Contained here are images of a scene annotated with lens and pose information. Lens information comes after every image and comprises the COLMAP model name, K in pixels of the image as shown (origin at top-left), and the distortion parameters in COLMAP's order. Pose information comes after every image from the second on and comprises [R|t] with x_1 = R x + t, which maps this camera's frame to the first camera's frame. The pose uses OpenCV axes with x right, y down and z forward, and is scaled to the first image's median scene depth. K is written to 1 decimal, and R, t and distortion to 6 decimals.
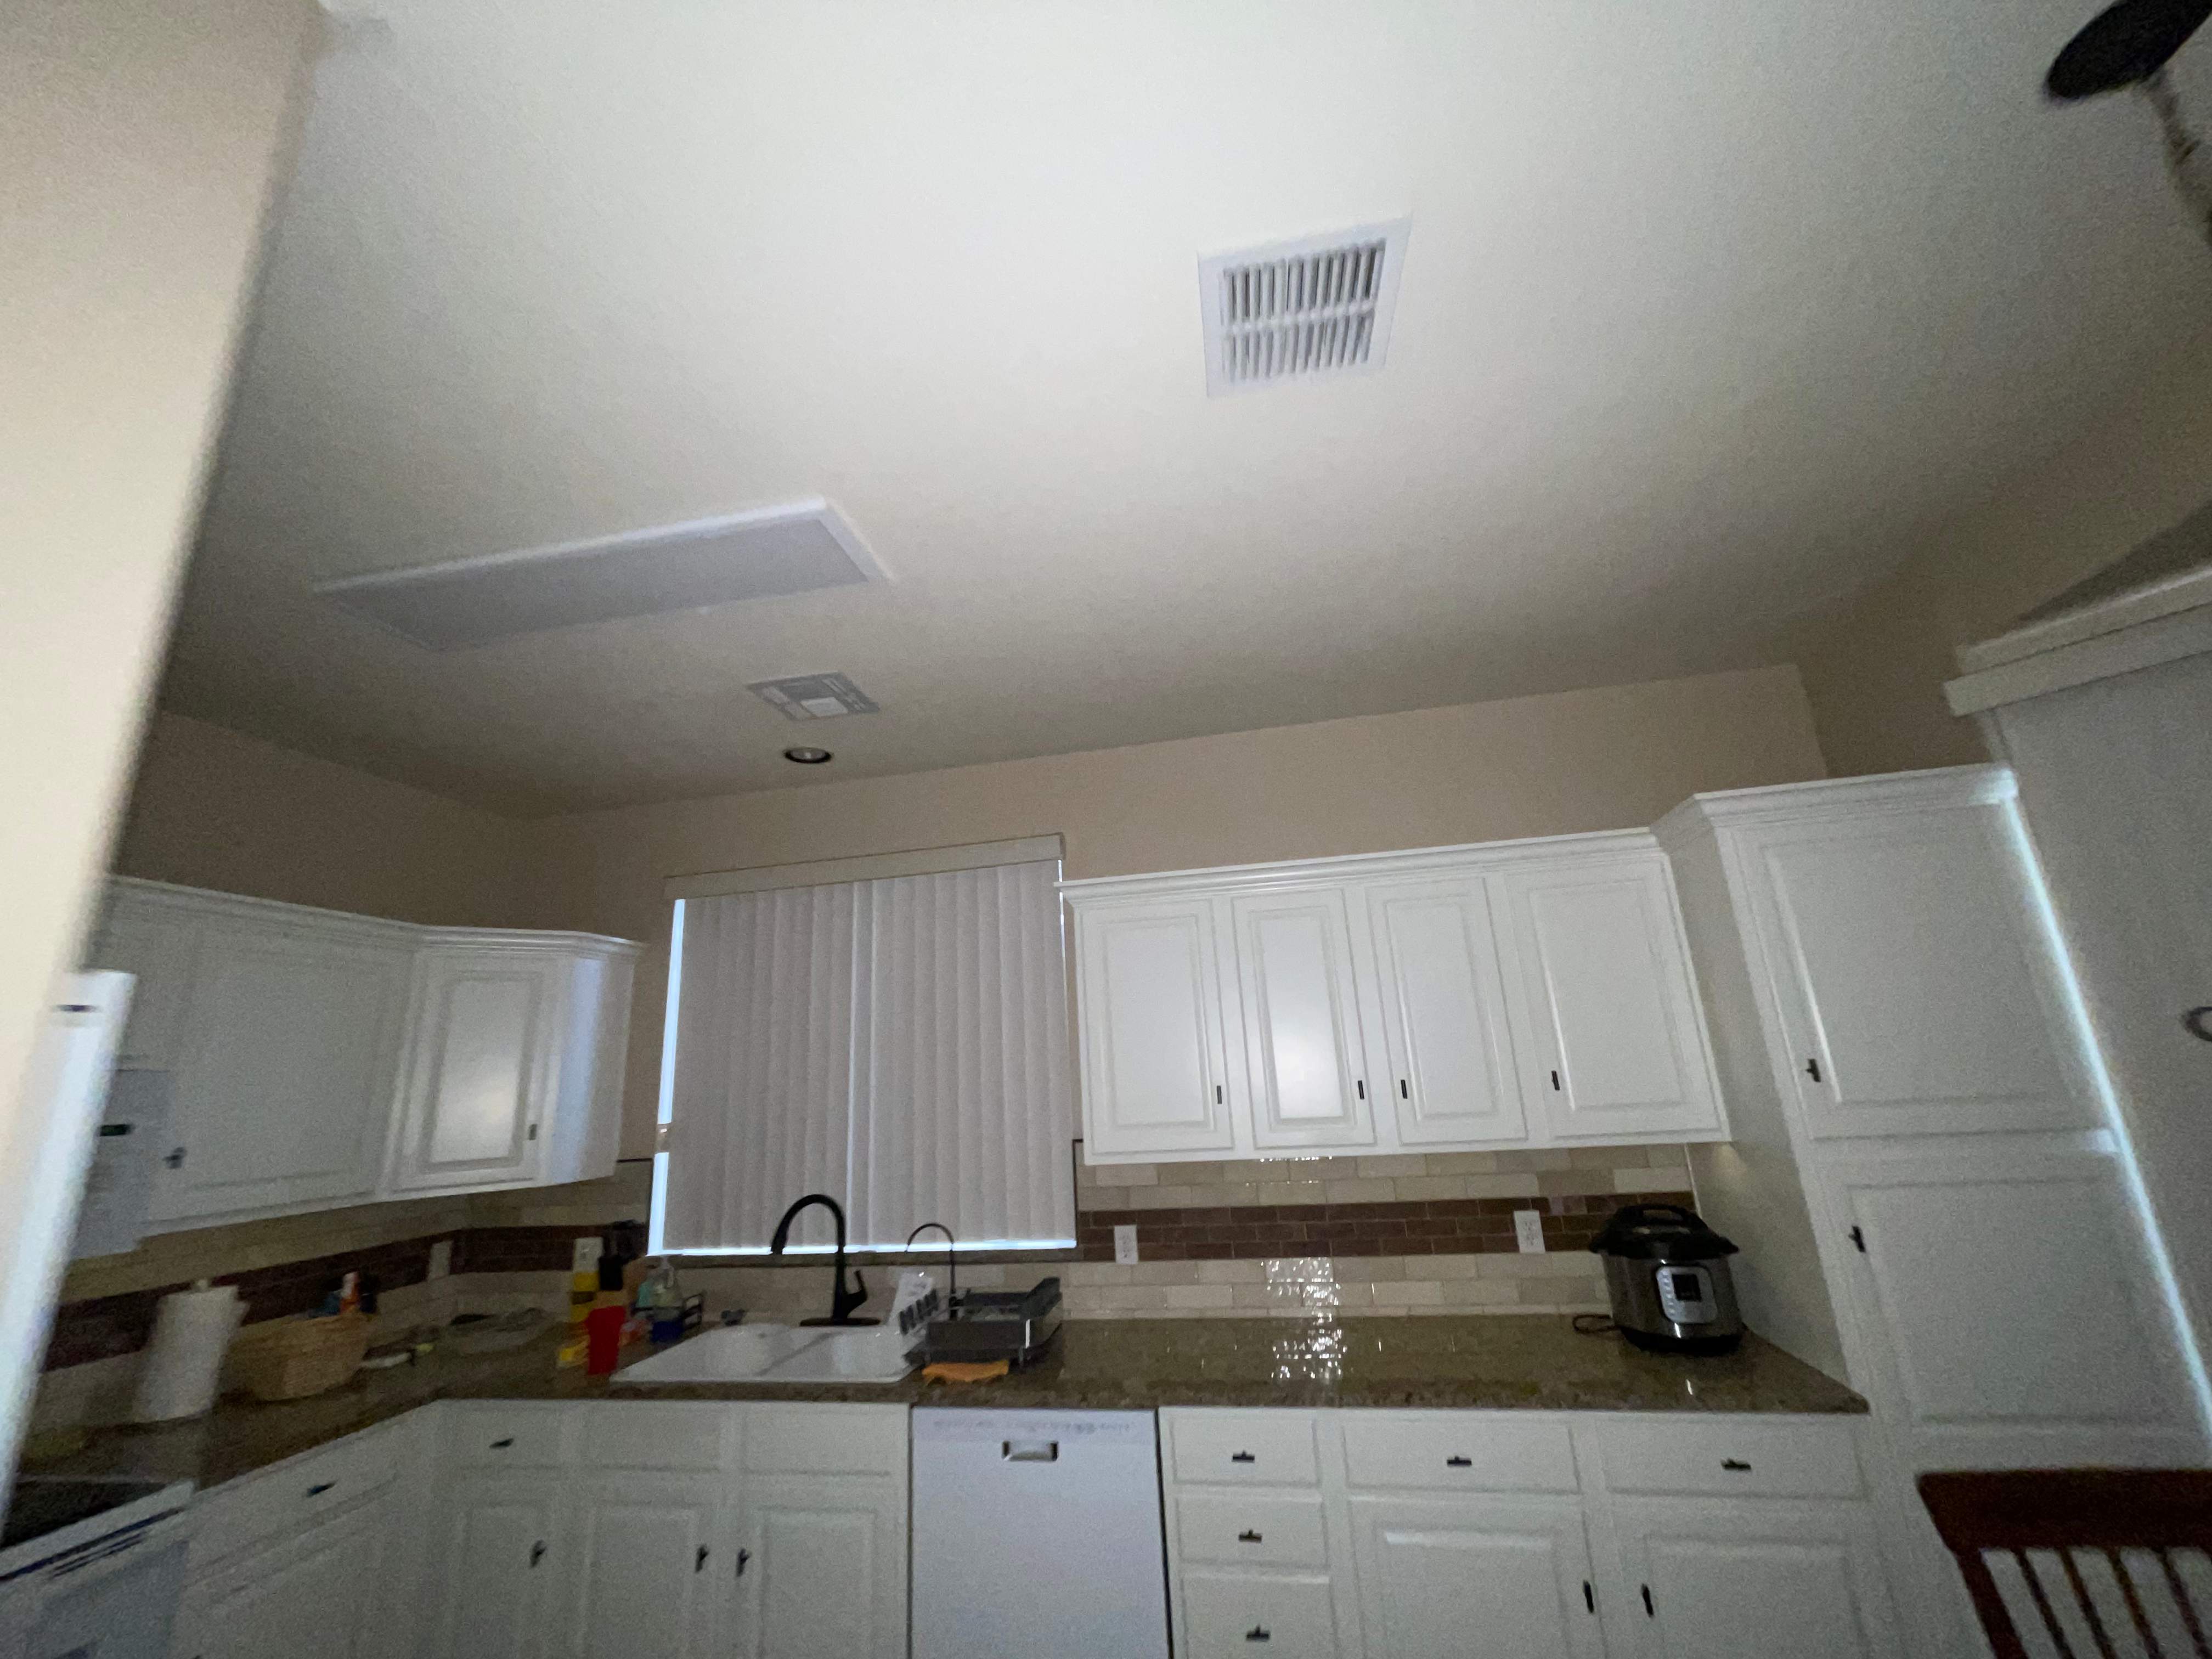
lens RADIAL K [[887.6, 0, 1104.2], [0, 887.6, 828.9], [0, 0, 1]] dist [-0.001383, -0.000734]
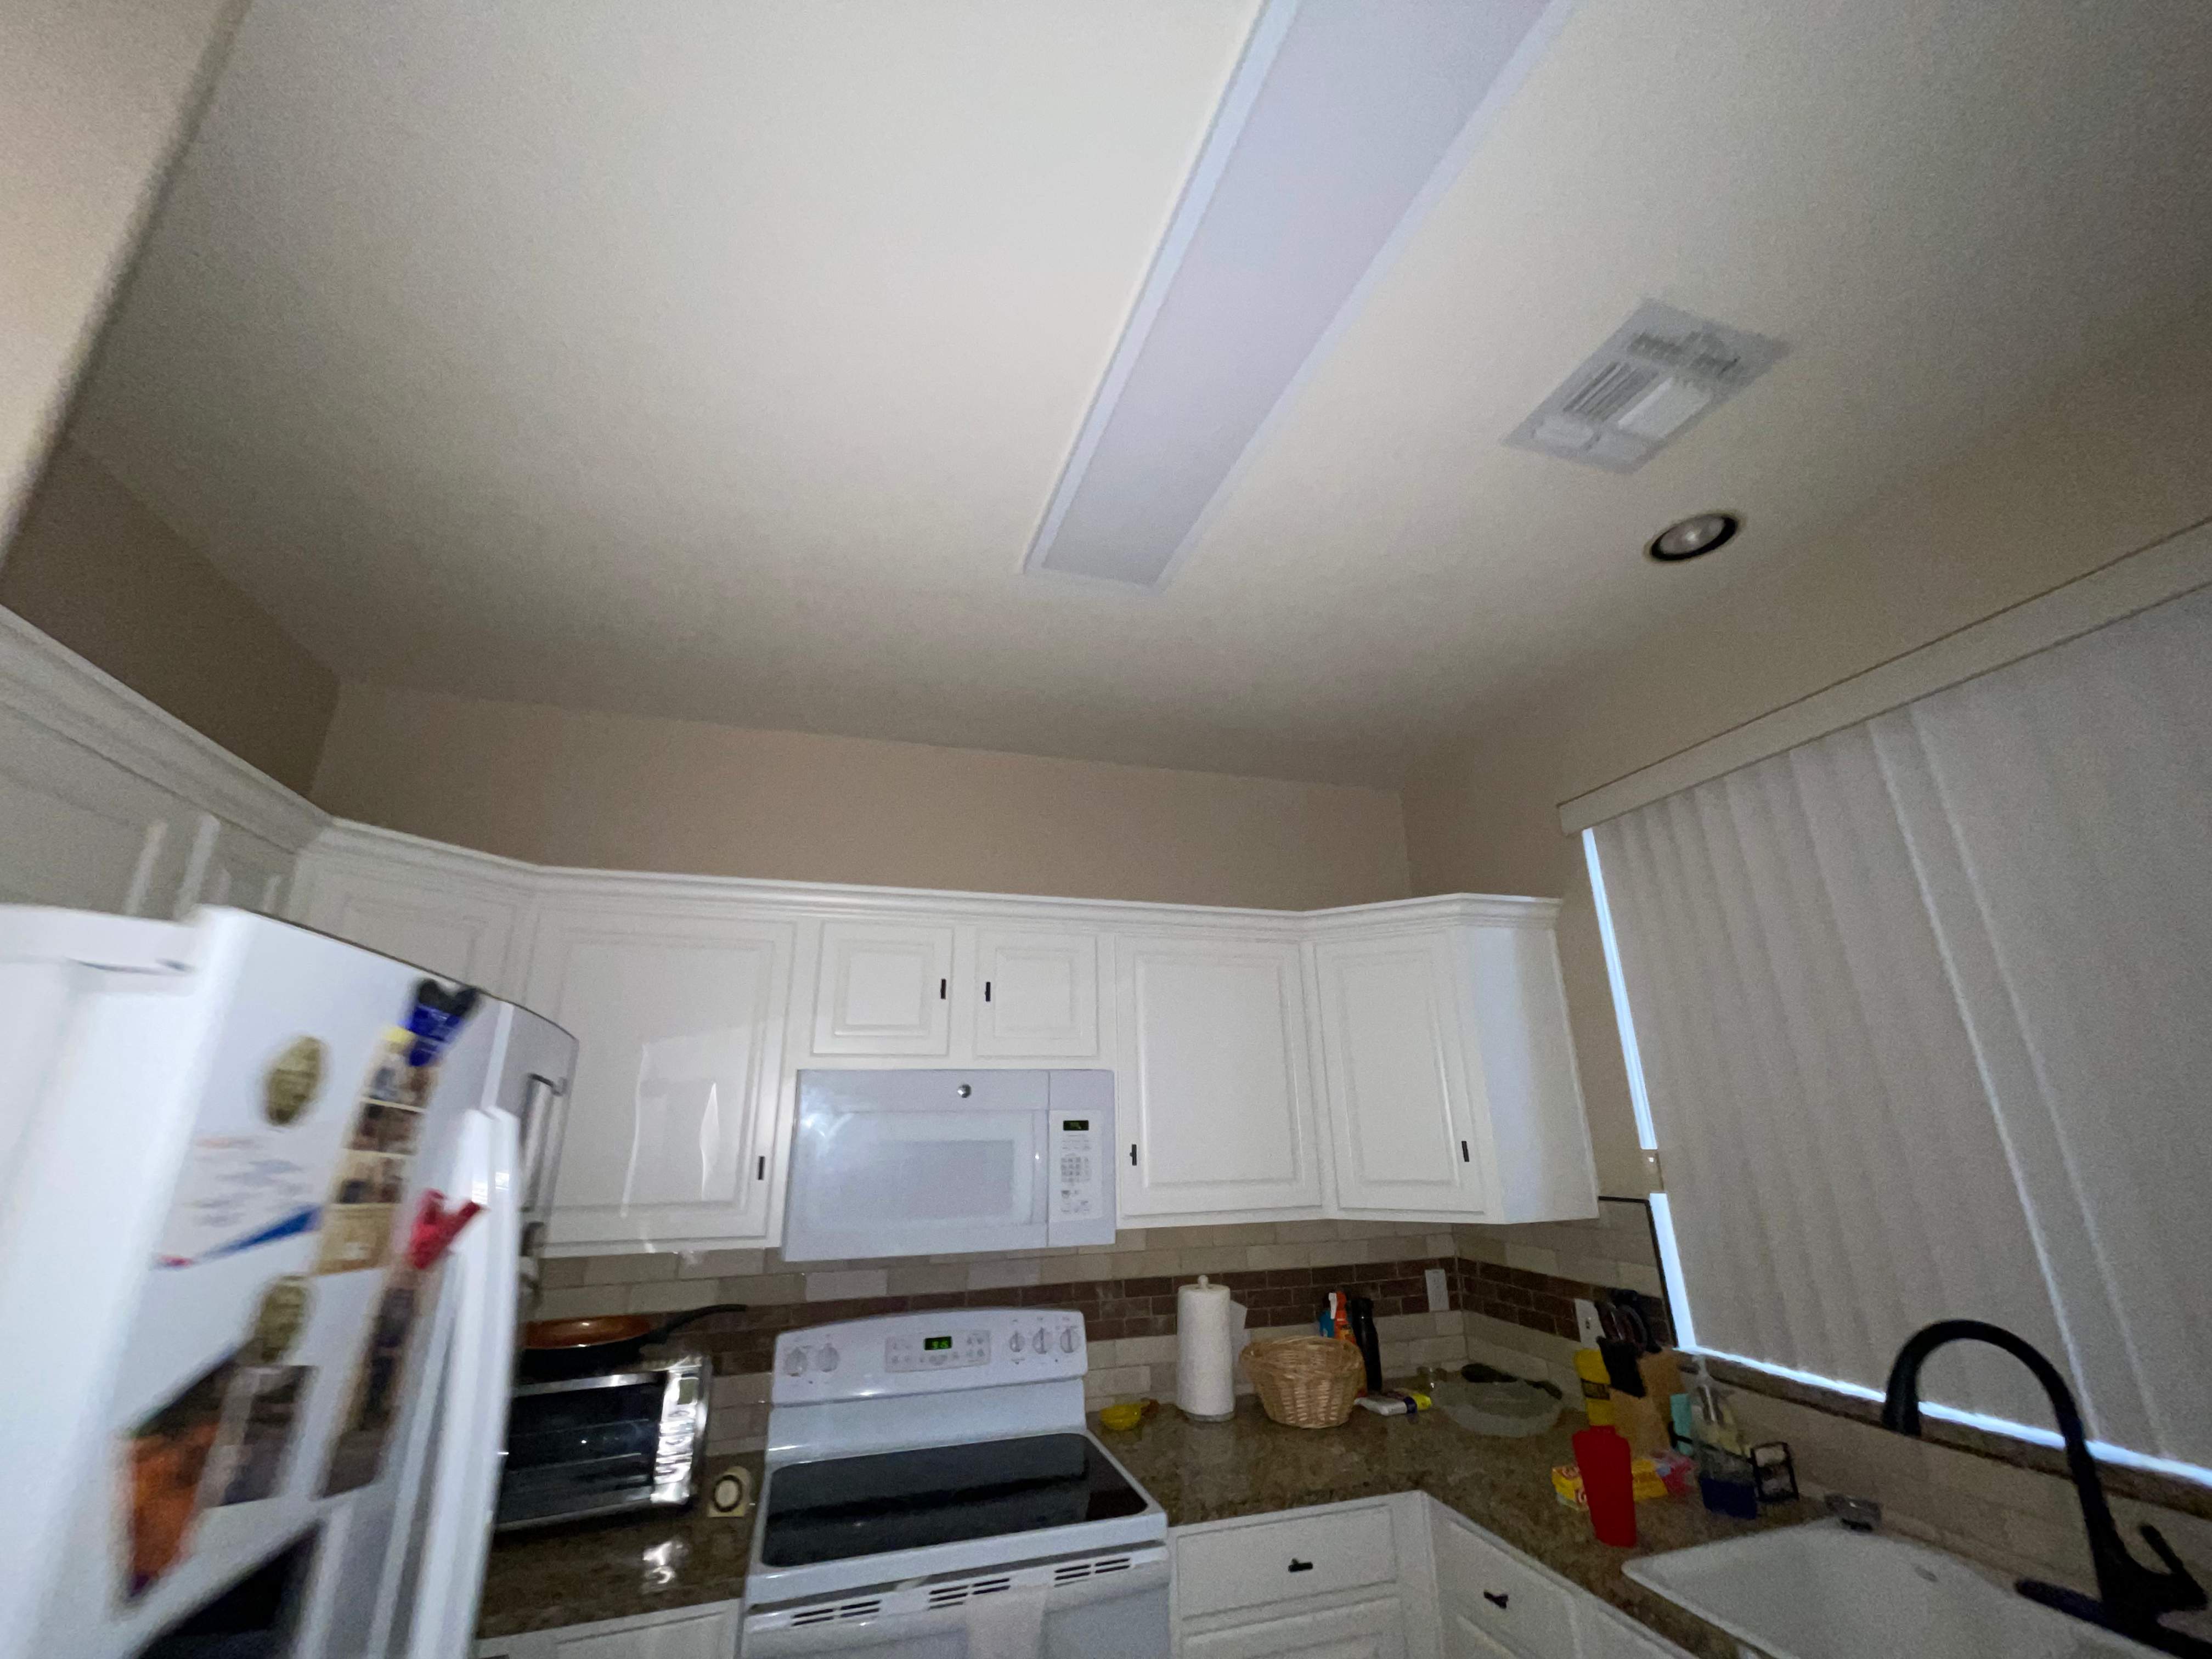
lens RADIAL K [[887.6, 0, 1108.2], [0, 887.6, 827.4], [0, 0, 1]] dist [-0.001383, -0.000734]
pose [[0.476654, -0.230978, -0.848204, -0.066604], [0.226794, 0.964513, -0.135202, 0.099811], [0.849332, -0.127923, 0.512124, 0.359247]]
